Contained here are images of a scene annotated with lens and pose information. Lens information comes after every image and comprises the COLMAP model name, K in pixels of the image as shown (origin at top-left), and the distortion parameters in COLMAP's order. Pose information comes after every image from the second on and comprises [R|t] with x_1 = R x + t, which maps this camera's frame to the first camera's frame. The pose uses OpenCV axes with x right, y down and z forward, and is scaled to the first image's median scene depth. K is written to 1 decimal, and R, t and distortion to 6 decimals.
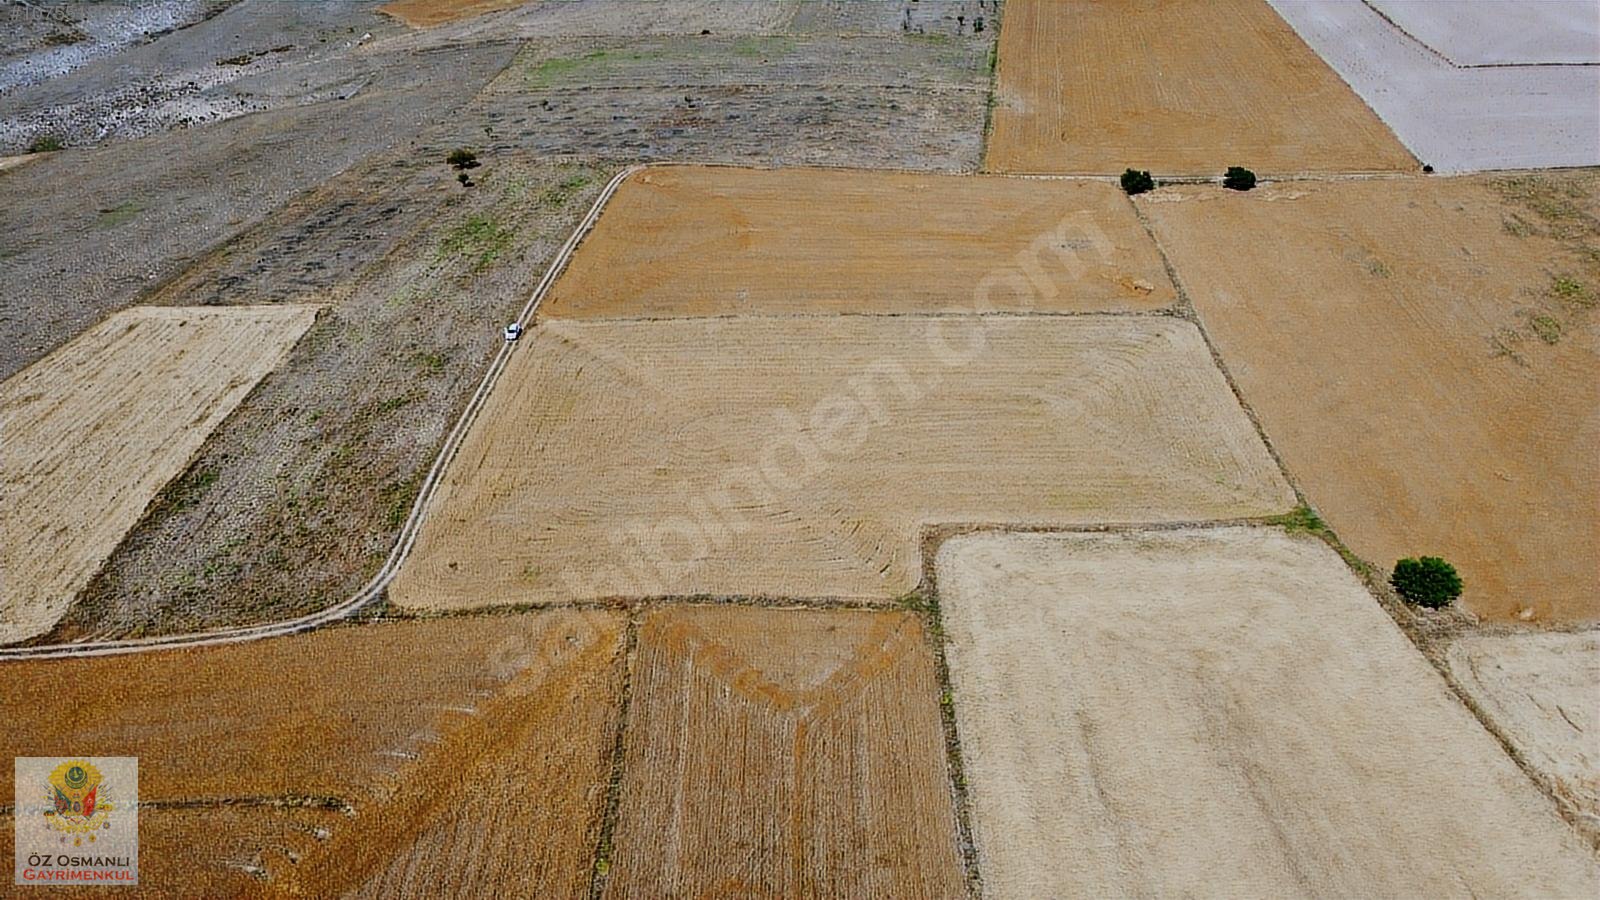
lens RADIAL K [[1191.2, 0, 800.0], [0, 1191.2, 450.0], [0, 0, 1]] dist [-0.008860, -0.013398]
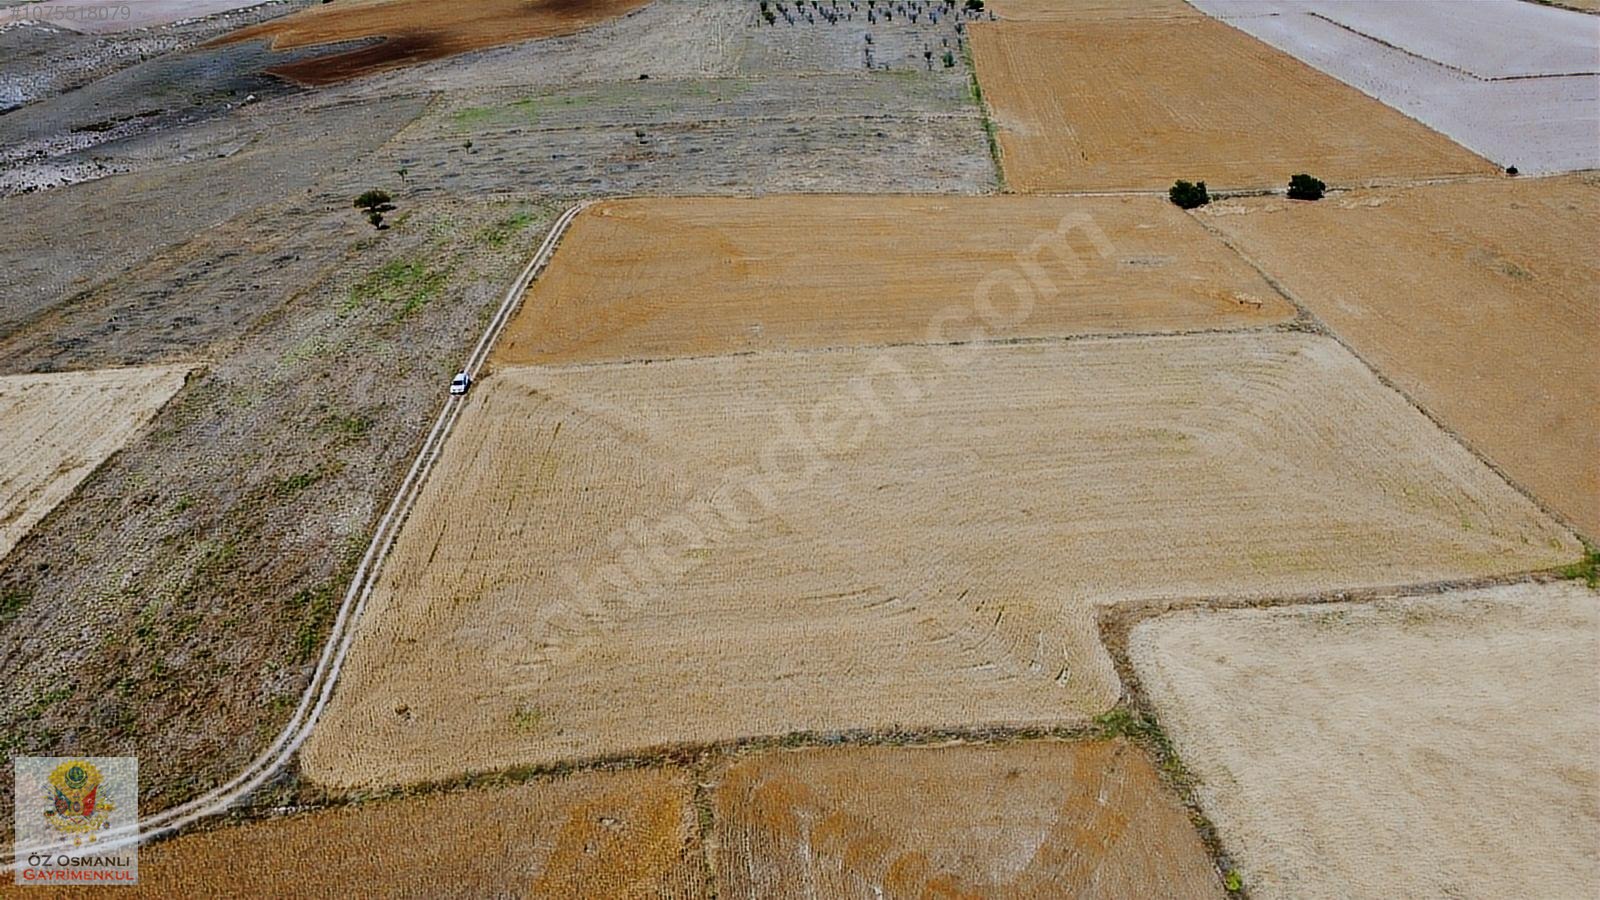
lens RADIAL K [[1187.2, 0, 800.0], [0, 1187.2, 450.0], [0, 0, 1]] dist [-0.000336, -0.010493]
pose [[0.995467, -0.046724, 0.082835, -0.091235], [0.053833, 0.994860, -0.085770, 0.017062], [-0.078402, 0.089840, 0.992865, 0.245279]]
